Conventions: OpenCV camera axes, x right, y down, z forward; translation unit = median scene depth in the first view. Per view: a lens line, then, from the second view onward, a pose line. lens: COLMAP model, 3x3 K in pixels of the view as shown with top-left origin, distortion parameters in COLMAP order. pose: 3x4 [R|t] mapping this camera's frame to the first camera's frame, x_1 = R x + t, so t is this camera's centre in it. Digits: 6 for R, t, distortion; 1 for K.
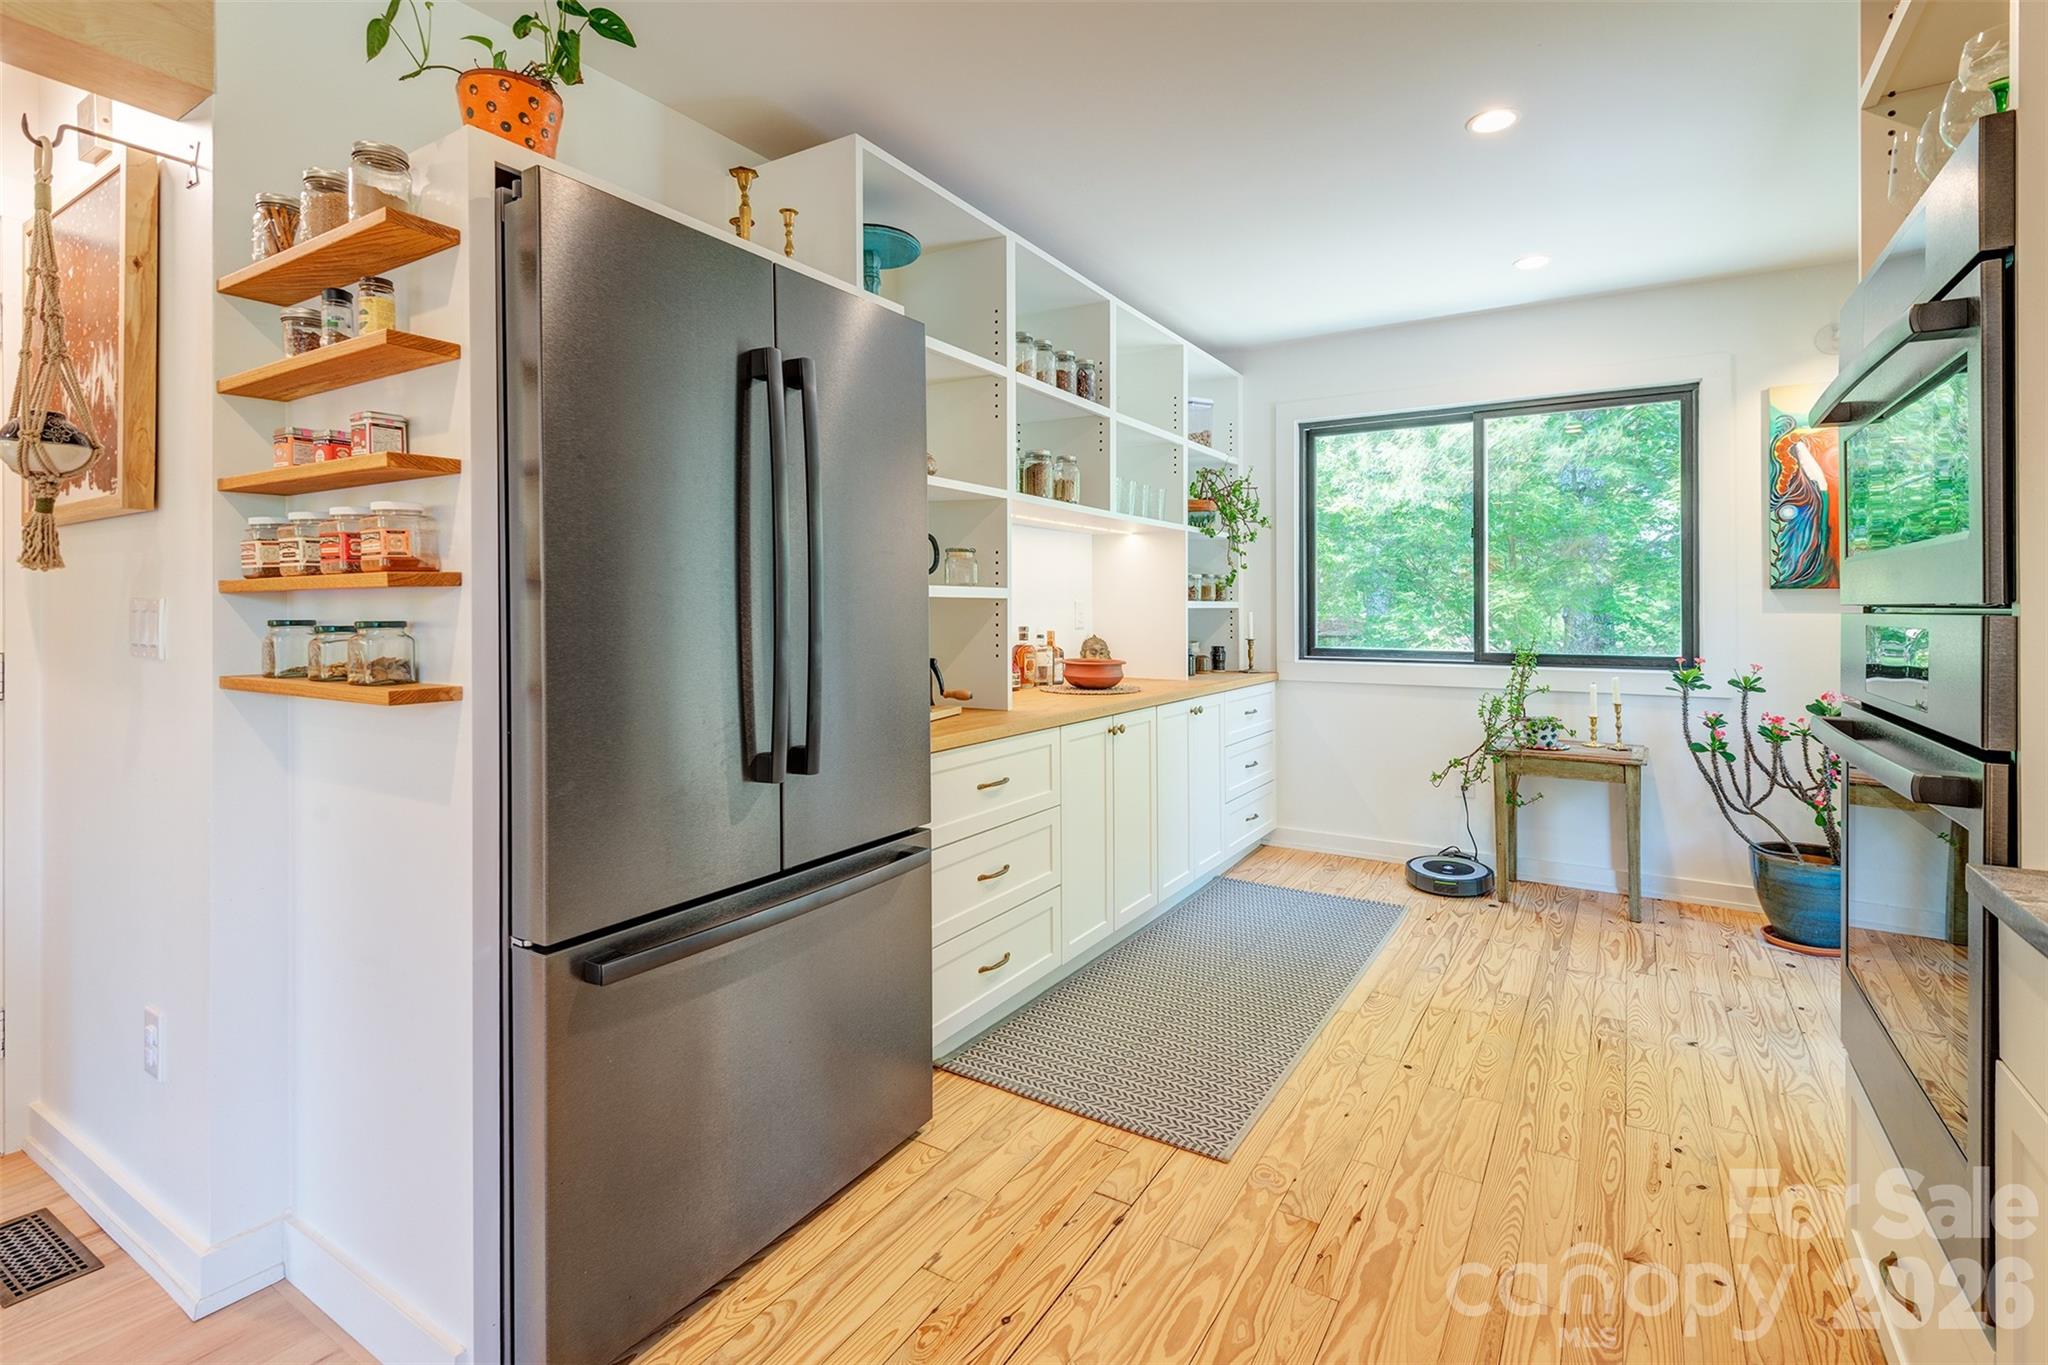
lens RADIAL K [[953.7, 0, 1030.7], [0, 953.7, 616.4], [0, 0, 1]] dist [0.035580, -0.015950]
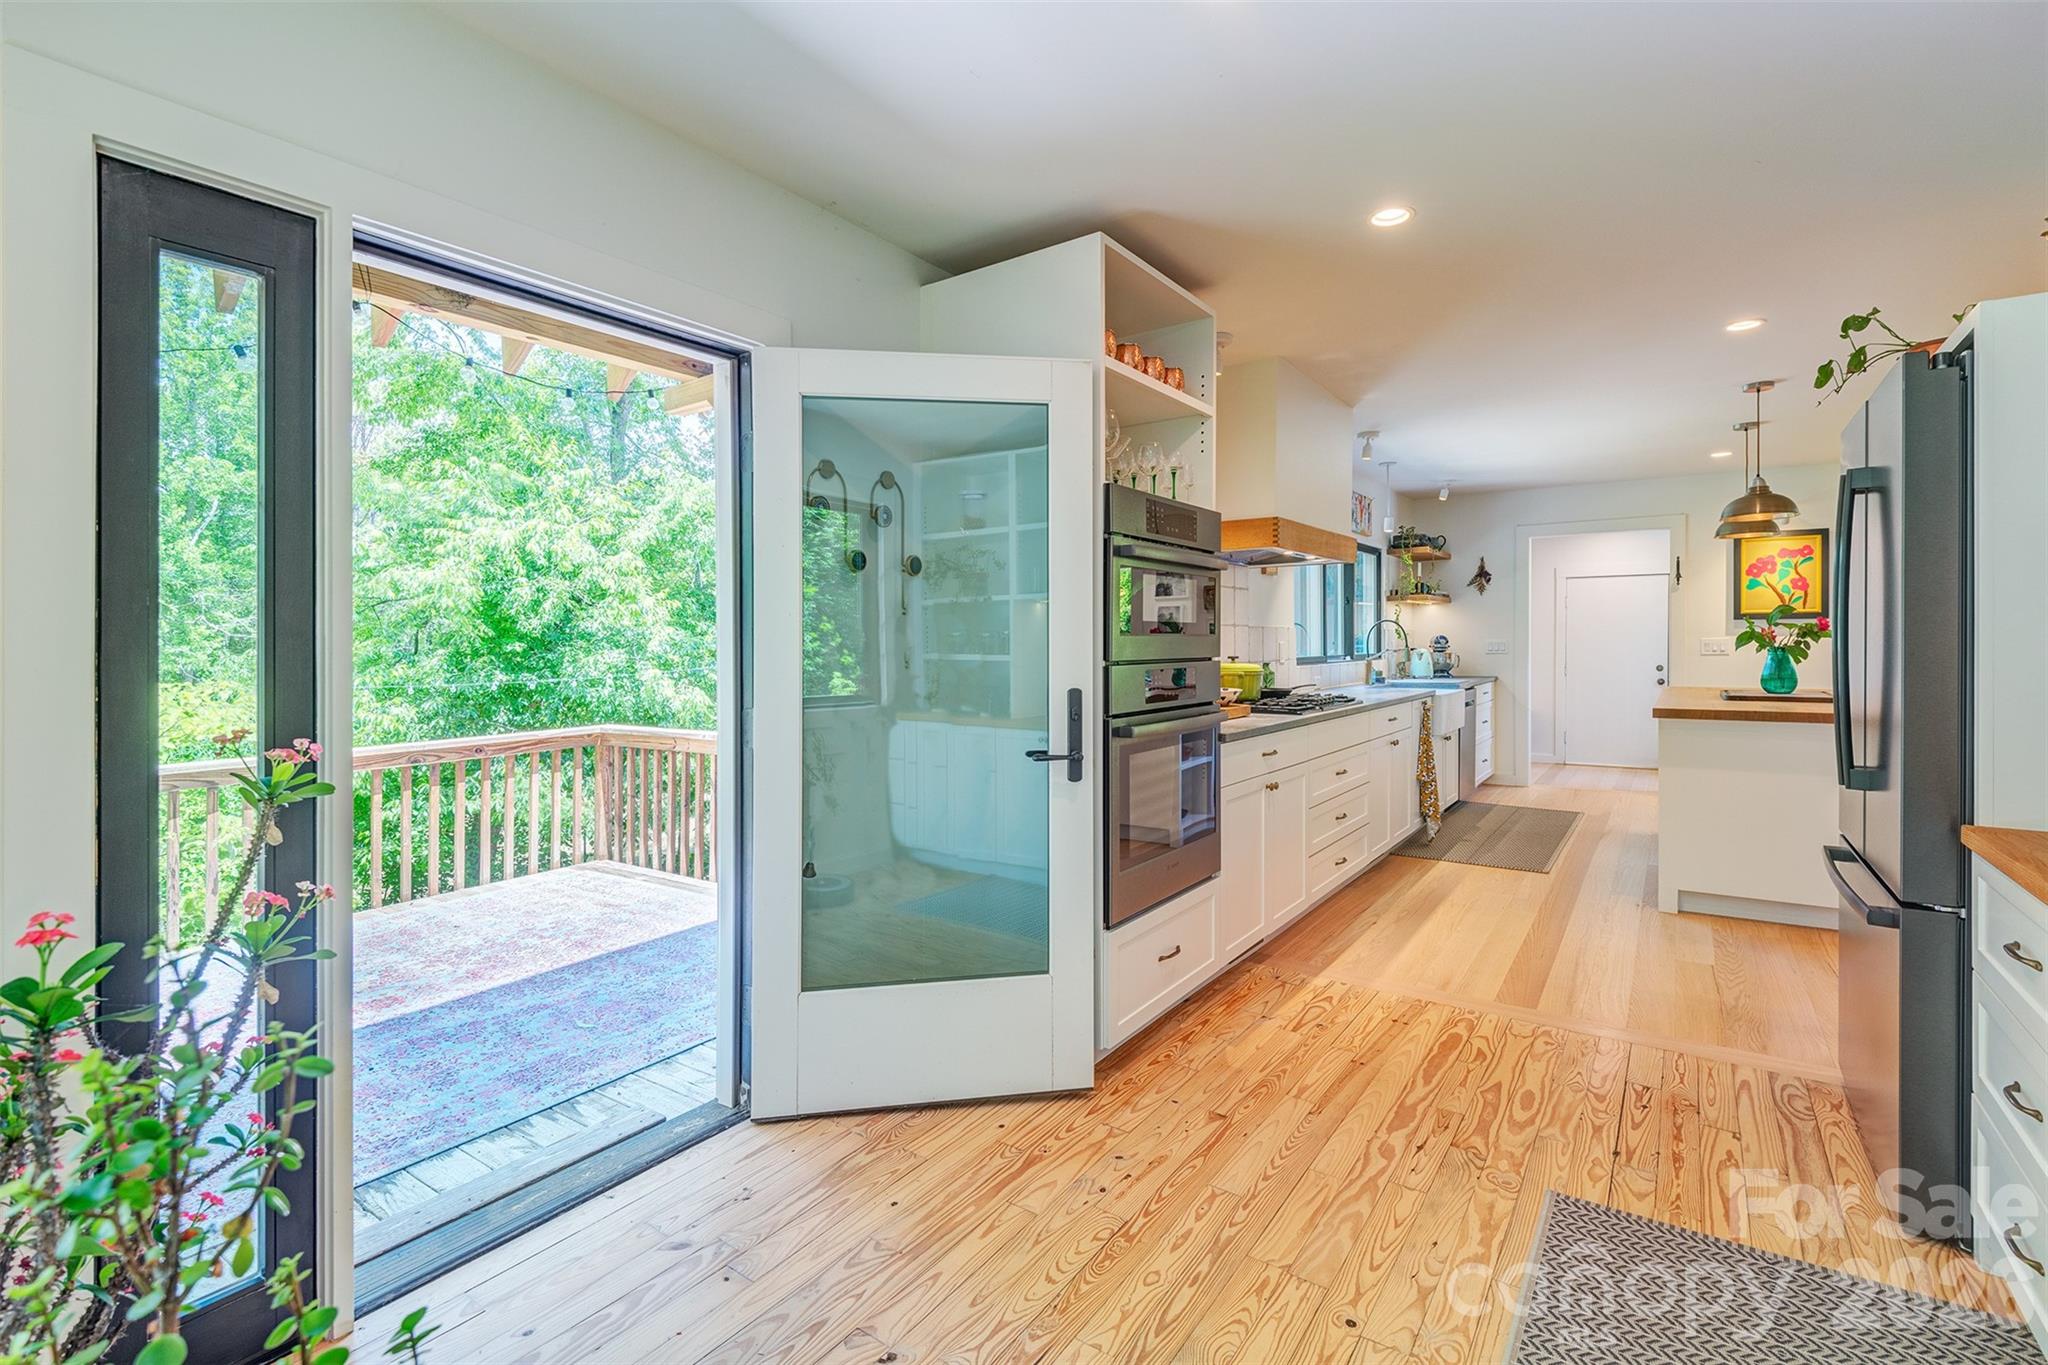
lens RADIAL K [[953.7, 0, 1052.7], [0, 953.7, 646.4], [0, 0, 1]] dist [0.035580, -0.015950]
pose [[-0.999616, 0.004509, 0.027323, 0.438279], [0.004806, 0.999930, 0.010816, -0.021307], [-0.027272, 0.010944, -0.999568, 1.274441]]
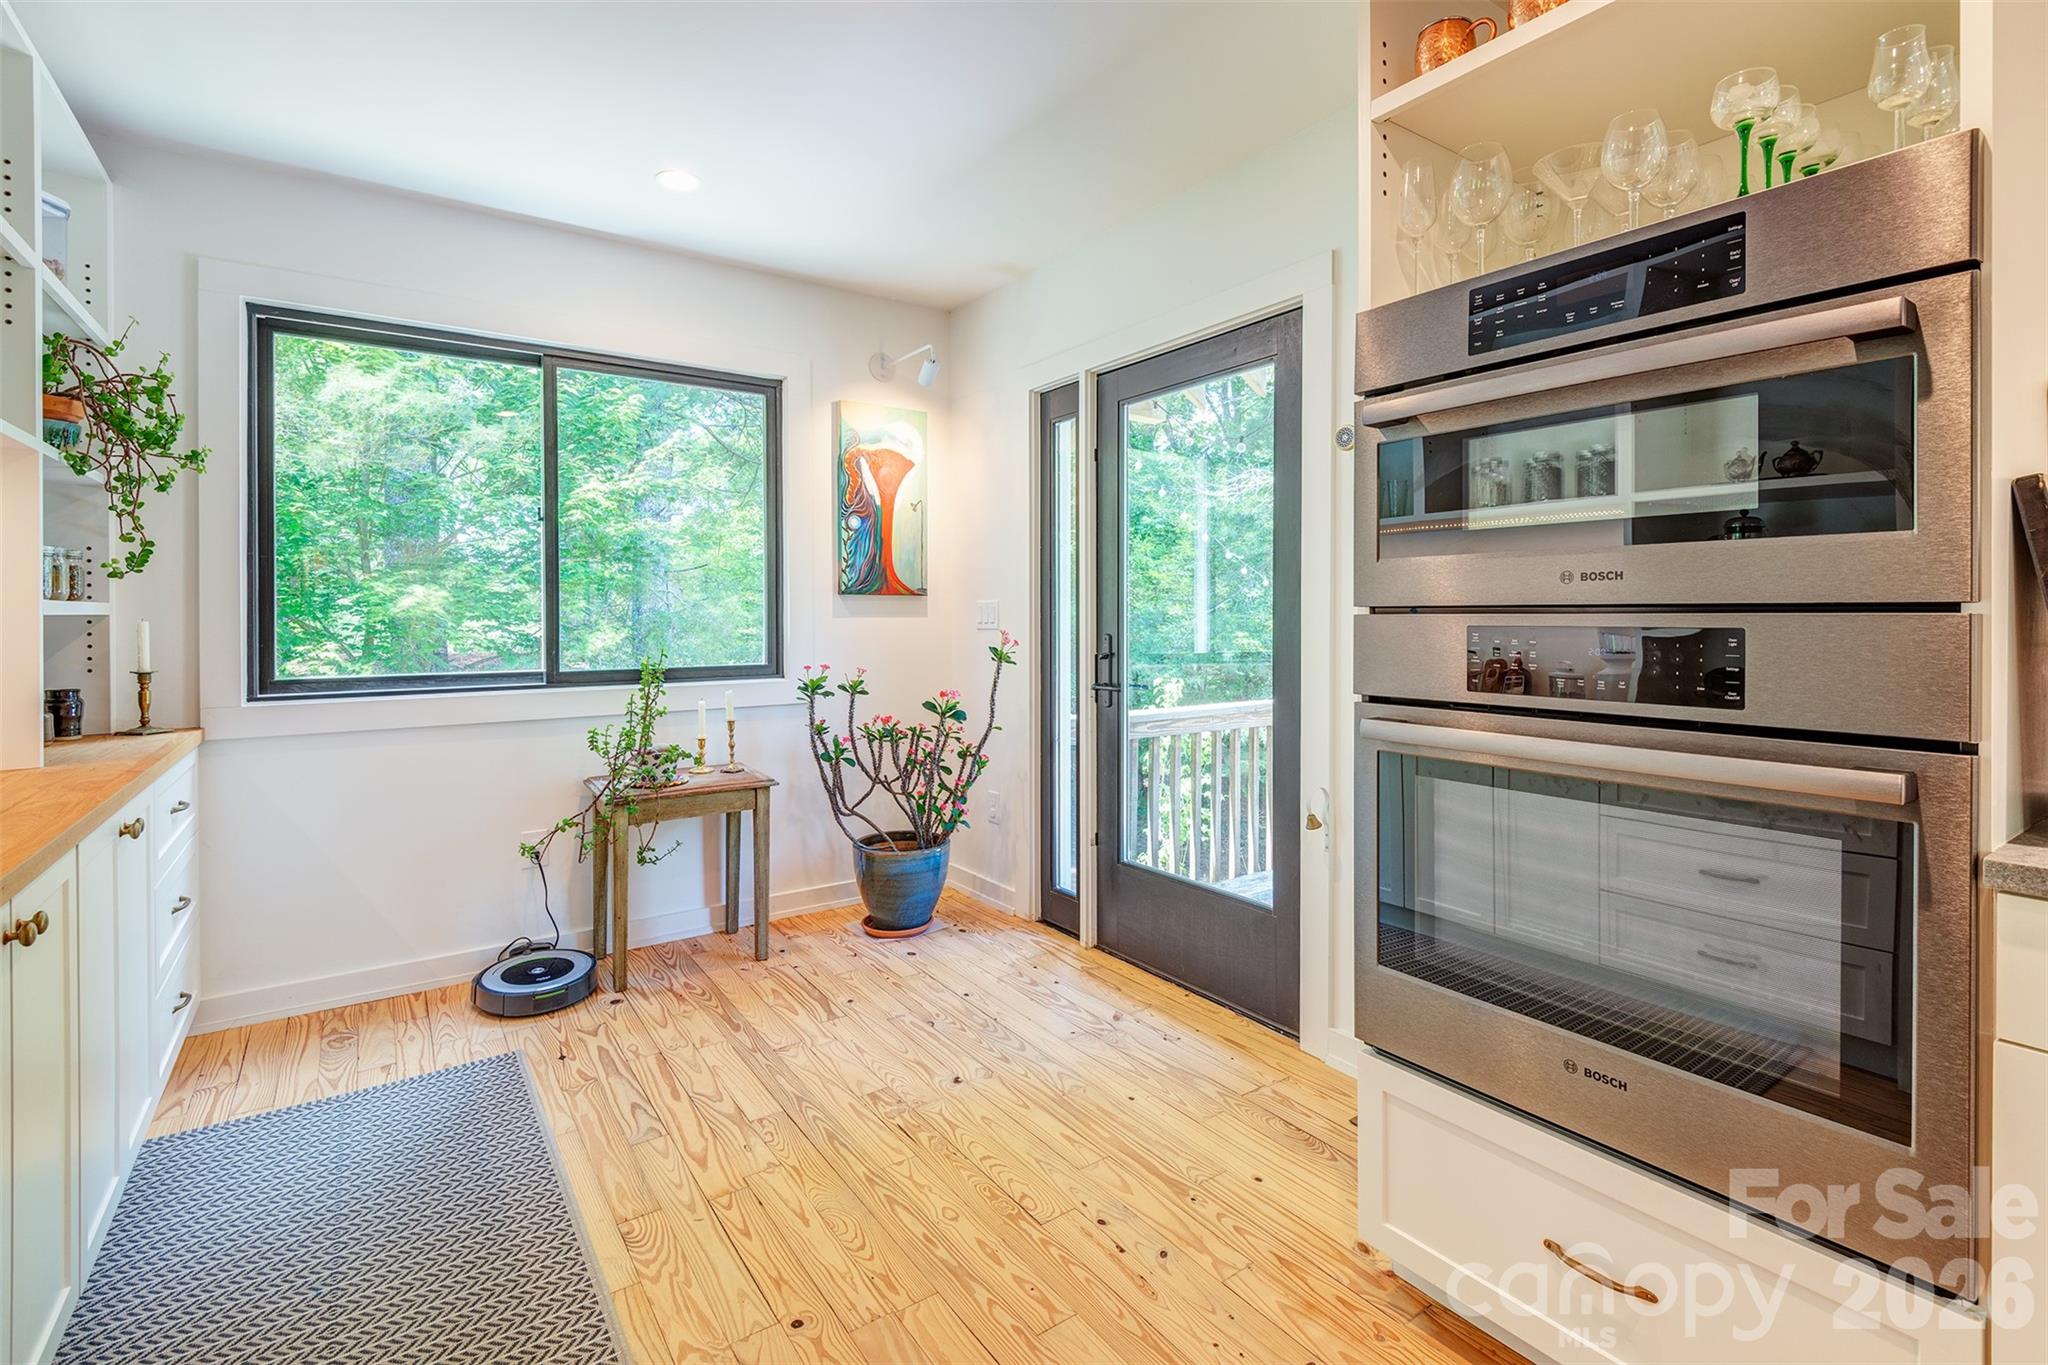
lens RADIAL K [[953.7, 0, 1024.0], [0, 953.7, 608.1], [0, 0, 1]] dist [0.035580, -0.015950]
pose [[0.396321, 0.001680, 0.918110, -0.109482], [0.011291, 0.999914, -0.006704, -0.004432], [-0.918042, 0.013023, 0.396268, 0.448855]]
